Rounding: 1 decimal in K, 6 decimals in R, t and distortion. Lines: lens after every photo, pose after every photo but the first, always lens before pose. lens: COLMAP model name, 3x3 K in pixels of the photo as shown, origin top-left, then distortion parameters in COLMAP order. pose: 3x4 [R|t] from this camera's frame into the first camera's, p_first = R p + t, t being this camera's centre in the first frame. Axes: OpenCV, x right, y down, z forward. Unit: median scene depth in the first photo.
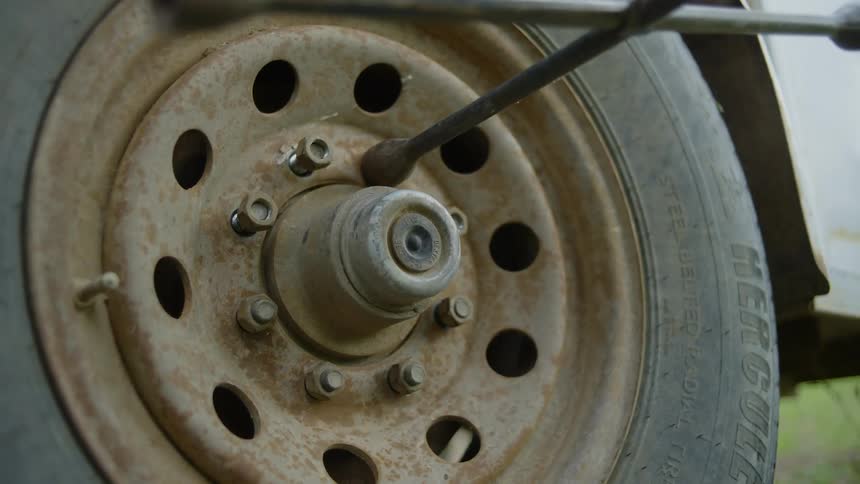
lens RADIAL K [[993.5, 0, 430.0], [0, 993.5, 242.0], [0, 0, 1]] dist [-0.053929, 0.033709]
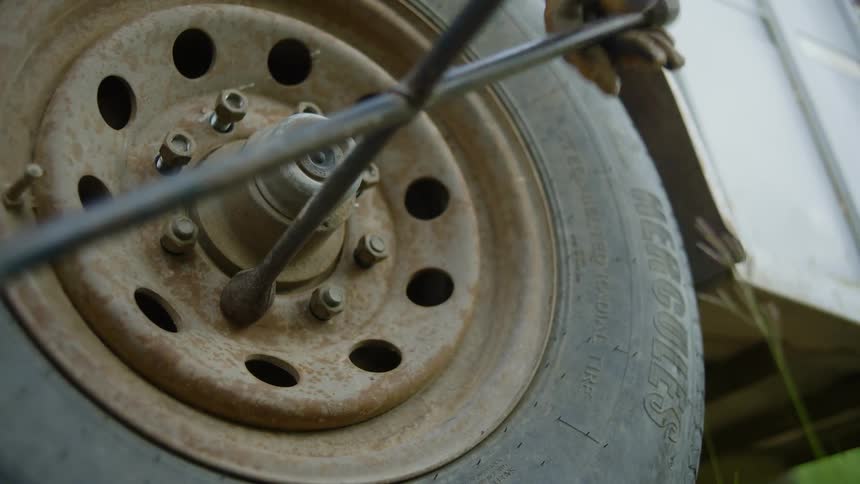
lens RADIAL K [[993.5, 0, 430.0], [0, 993.5, 242.0], [0, 0, 1]] dist [-0.053929, 0.033709]
pose [[0.996341, -0.084958, 0.009344, 0.079179], [0.084905, 0.971277, -0.222287, 0.309874], [0.009809, 0.222267, 0.974937, -0.044833]]
